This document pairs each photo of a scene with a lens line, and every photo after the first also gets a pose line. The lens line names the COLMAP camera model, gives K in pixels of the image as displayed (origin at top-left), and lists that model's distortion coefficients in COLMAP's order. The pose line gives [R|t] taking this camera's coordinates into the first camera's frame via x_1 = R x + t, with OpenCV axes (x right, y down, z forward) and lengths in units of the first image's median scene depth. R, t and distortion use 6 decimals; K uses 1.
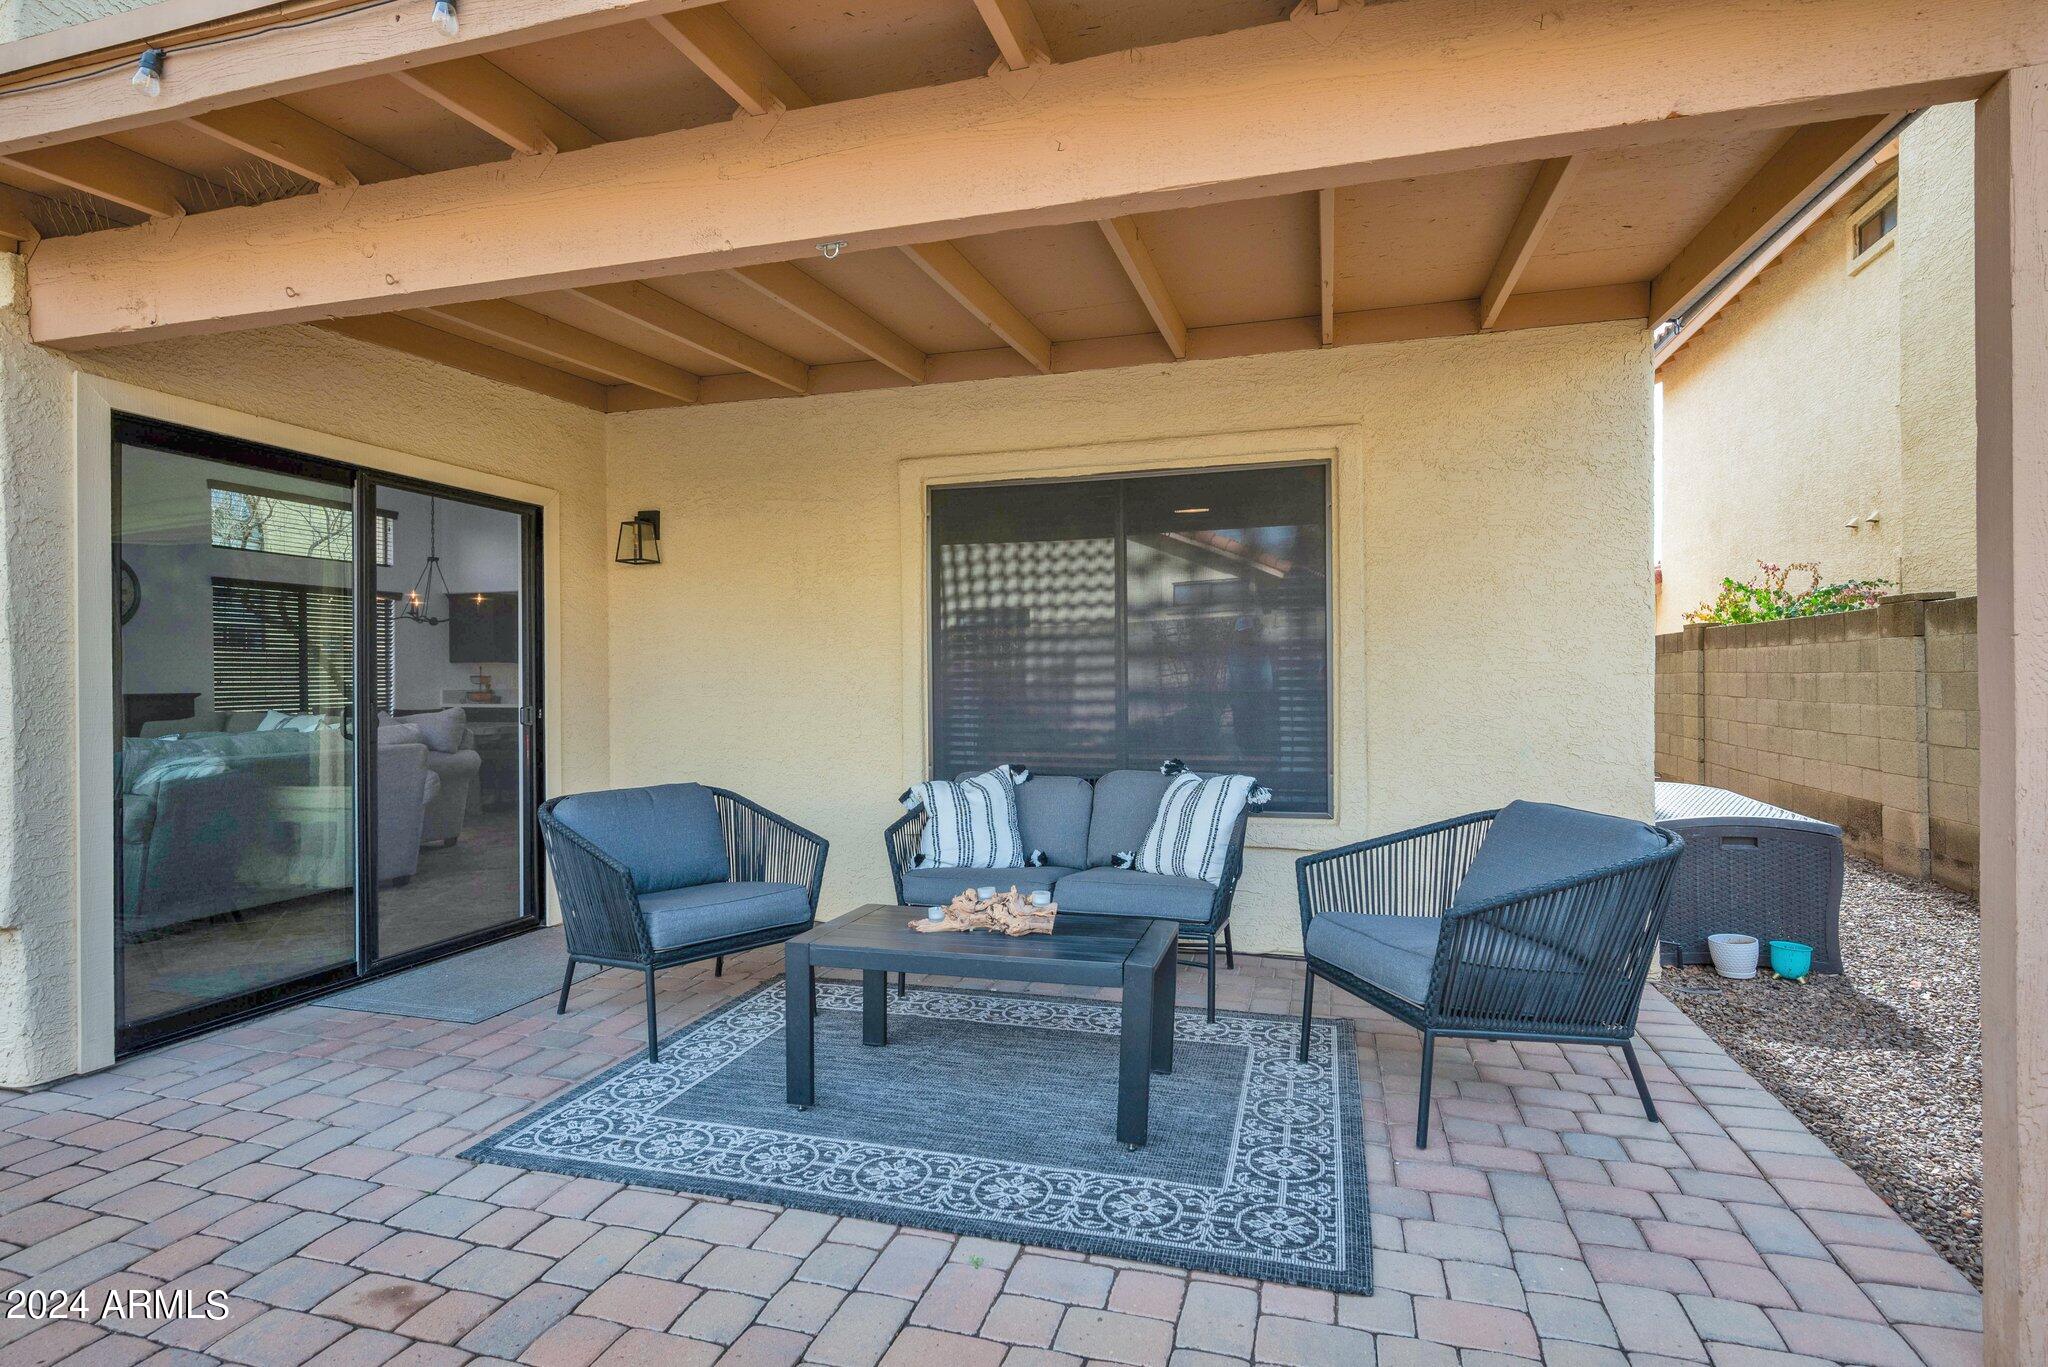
lens RADIAL K [[1008.0, 0, 1019.3], [0, 1008.0, 686.5], [0, 0, 1]] dist [-0.000994, -0.000026]
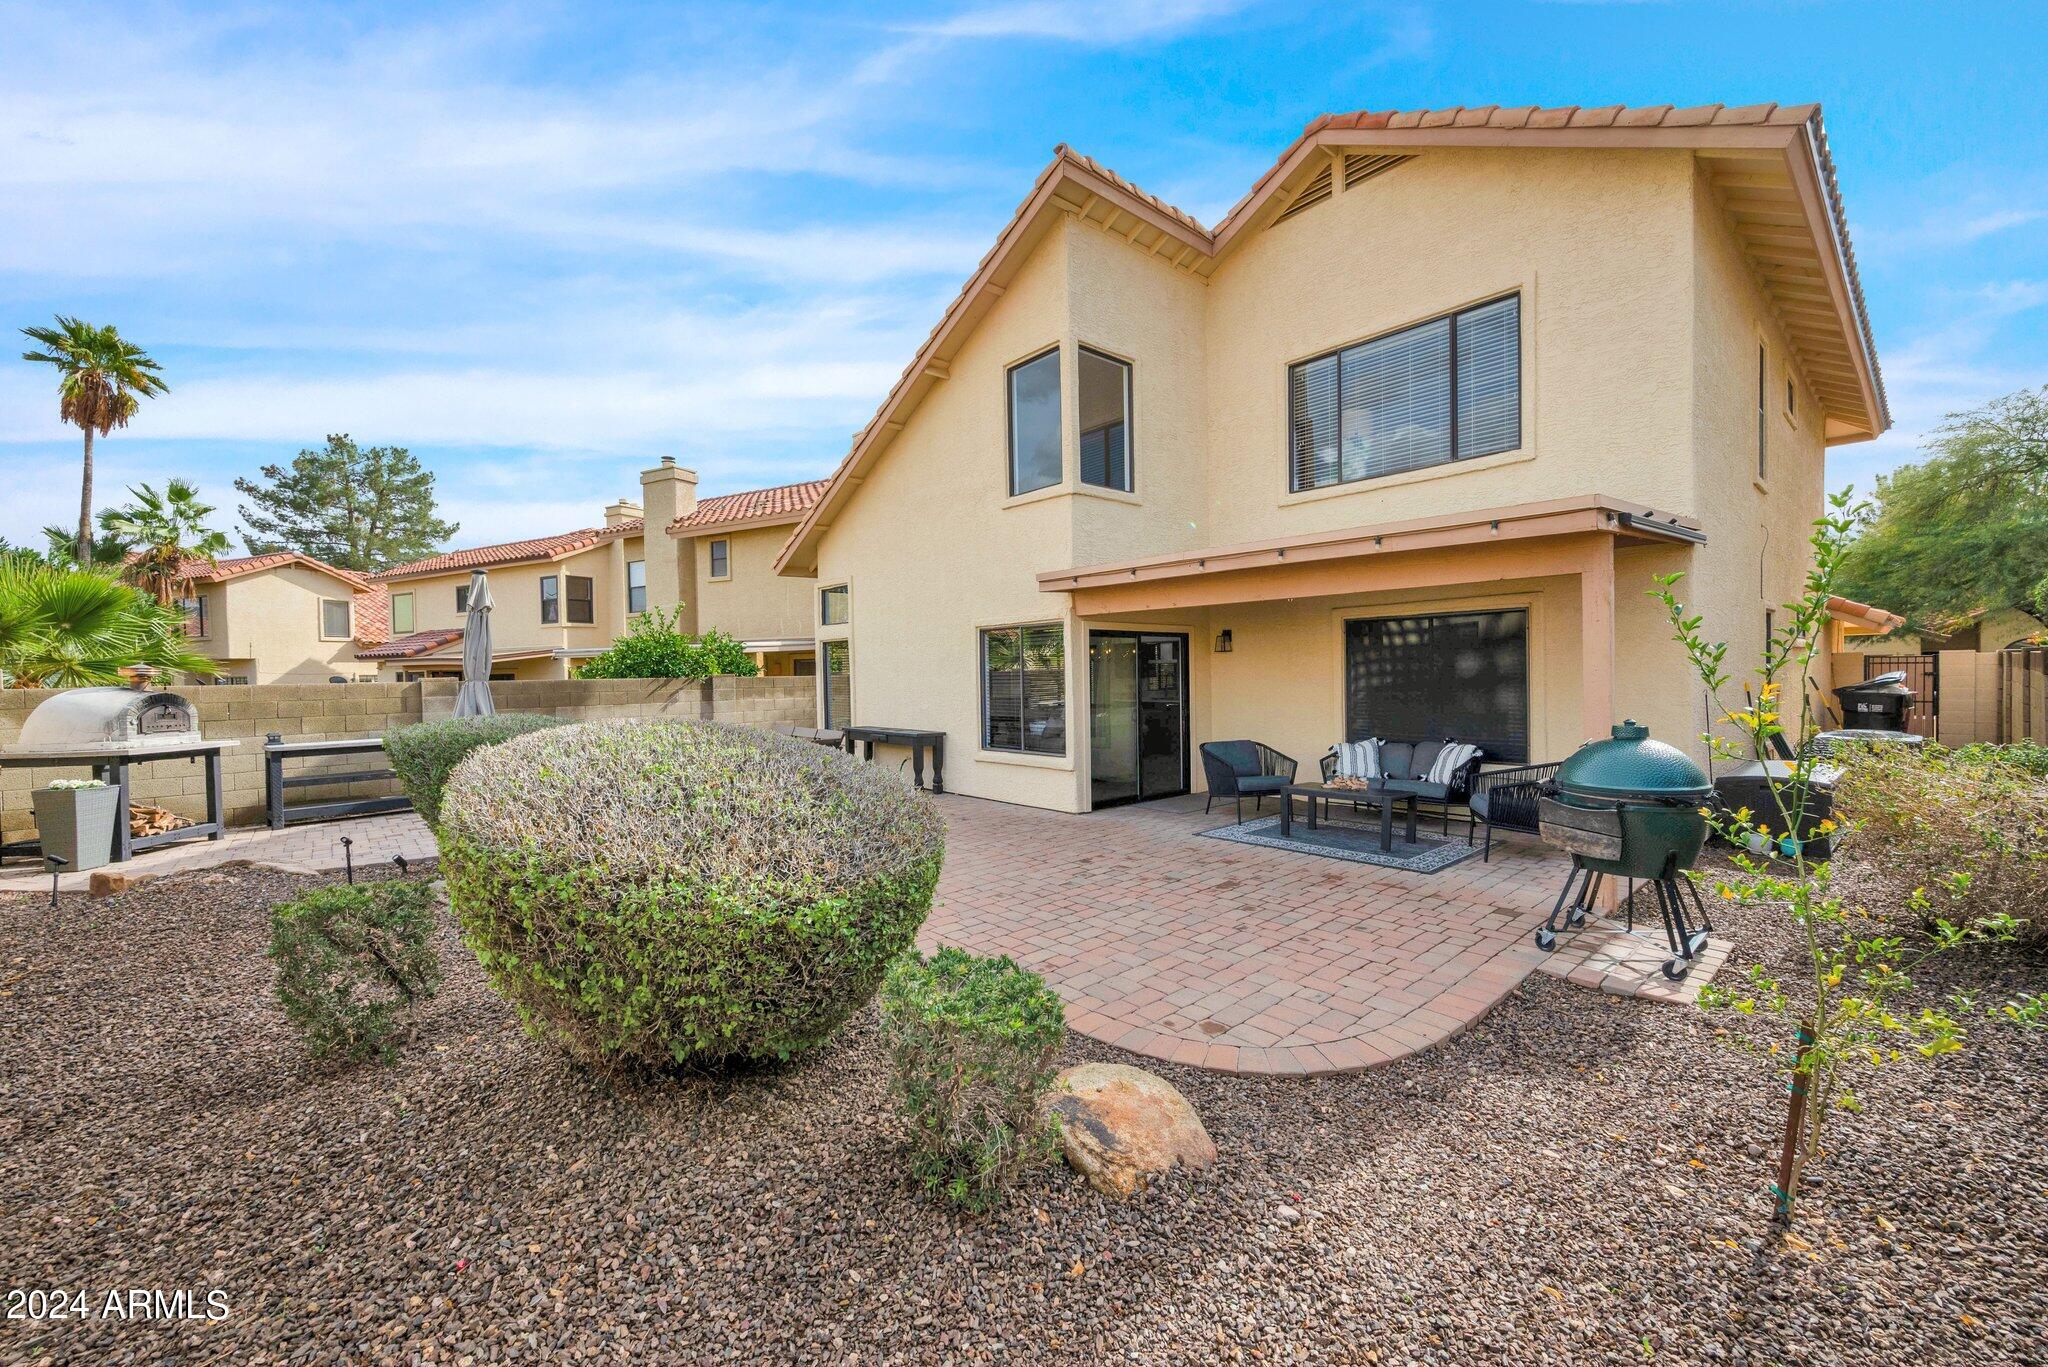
lens RADIAL K [[813.3, 0, 1012.2], [0, 813.3, 684.9], [0, 0, 1]] dist [0.000842, 0.000025]
pose [[0.843082, -0.001342, -0.537783, 0.347600], [0.009603, 0.999875, 0.012559, -0.095217], [0.537699, -0.015753, 0.842989, -1.293056]]
